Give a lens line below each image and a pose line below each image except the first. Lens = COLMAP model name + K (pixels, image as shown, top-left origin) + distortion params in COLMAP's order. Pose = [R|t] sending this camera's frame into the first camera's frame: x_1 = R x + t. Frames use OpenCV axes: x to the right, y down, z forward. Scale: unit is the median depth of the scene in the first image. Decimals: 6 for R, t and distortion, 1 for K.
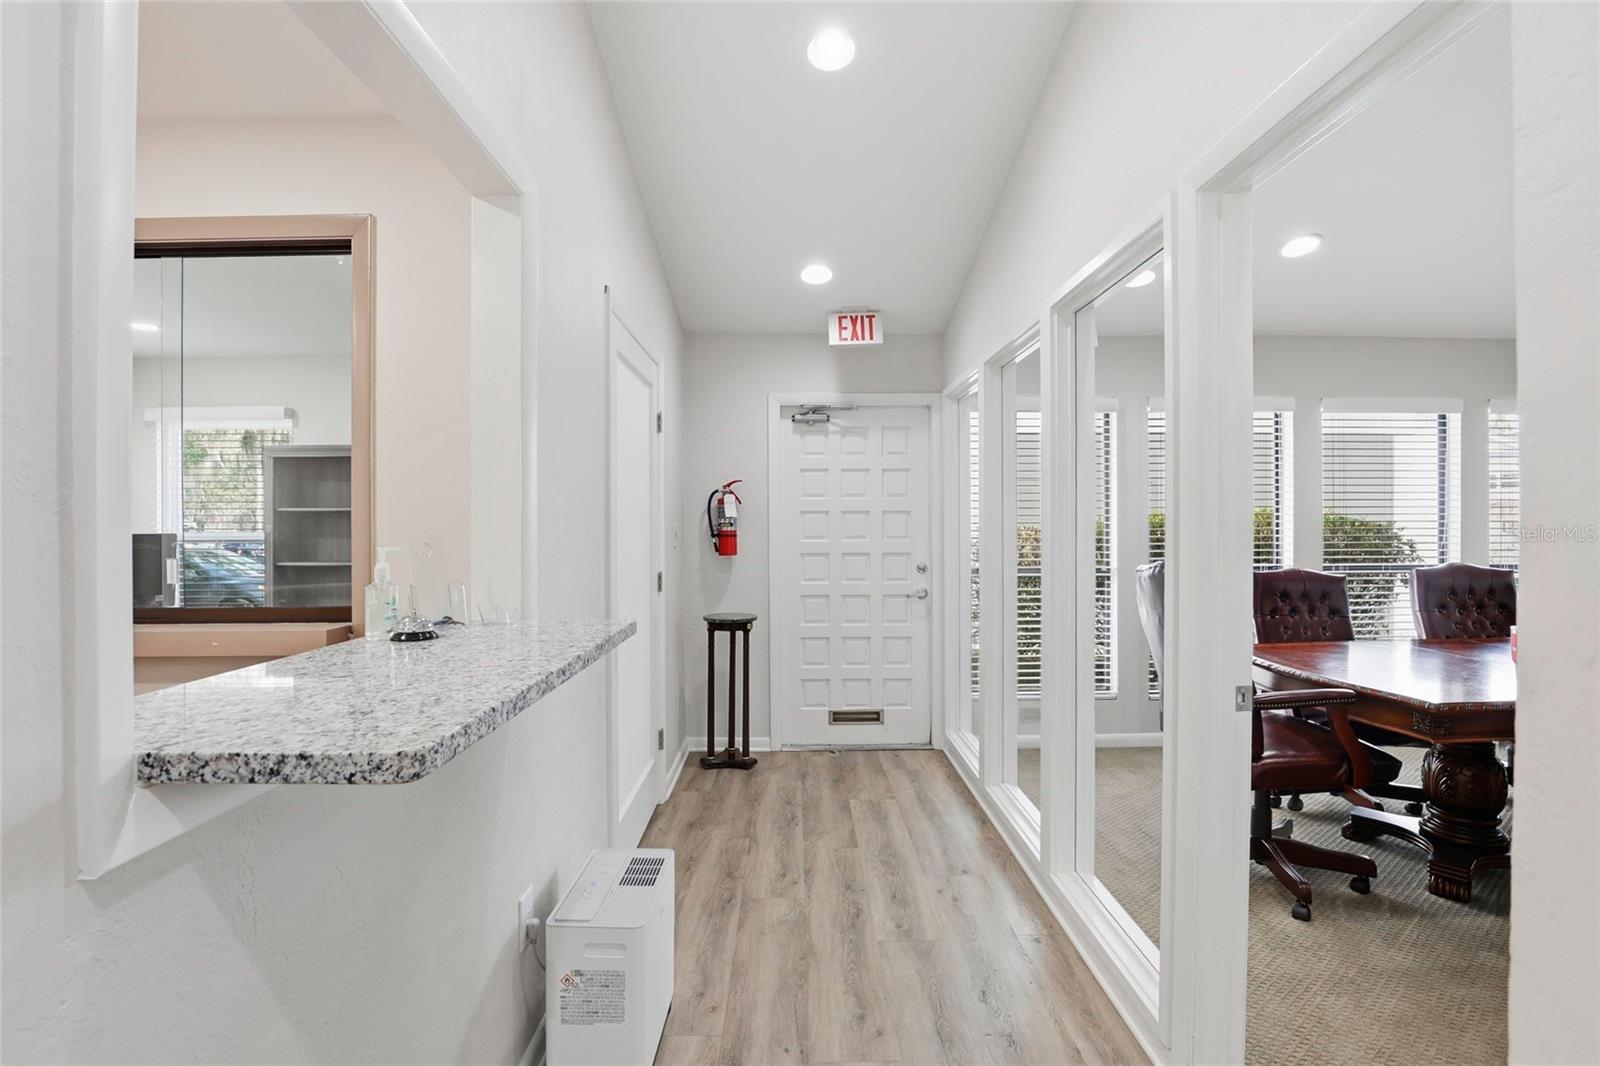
lens RADIAL K [[741.4, 0, 801.5], [0, 741.4, 528.9], [0, 0, 1]] dist [-0.024171, -0.000441]
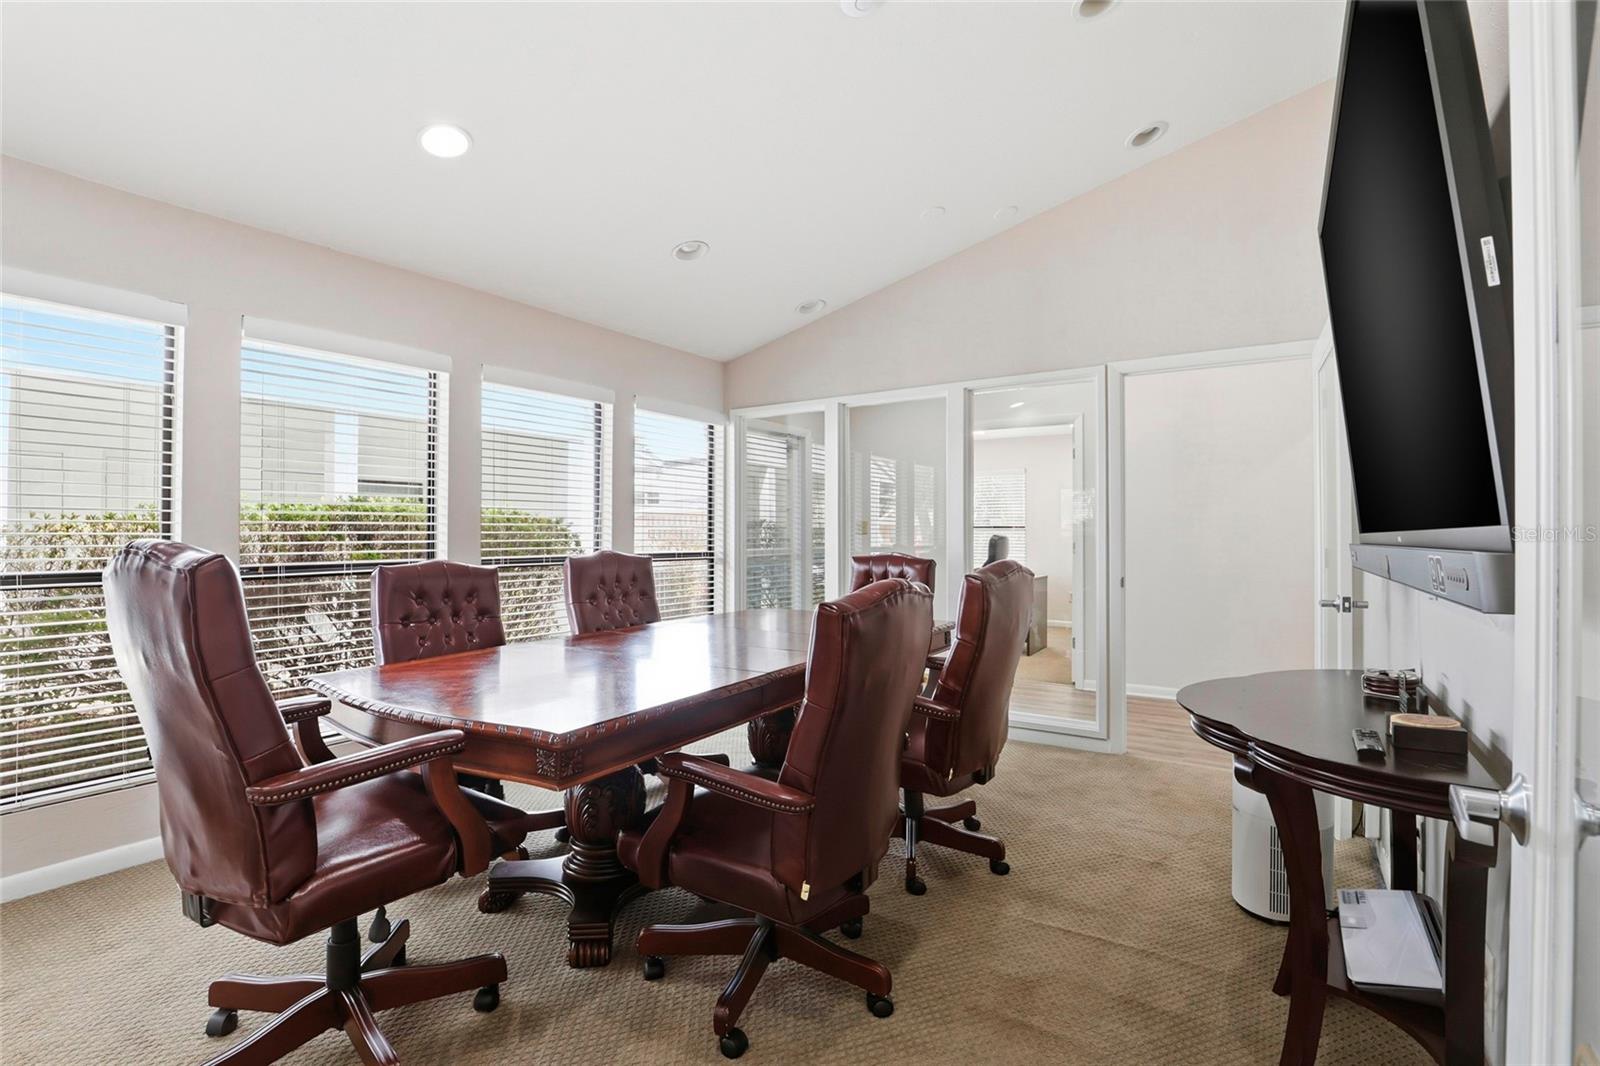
lens RADIAL K [[741.4, 0, 802.9], [0, 741.4, 531.7], [0, 0, 1]] dist [-0.024171, -0.000441]
pose [[0.563869, 0.004404, 0.825852, 0.253346], [0.002349, 0.999973, -0.006936, 0.030896], [-0.825861, 0.005851, 0.563844, 0.246354]]
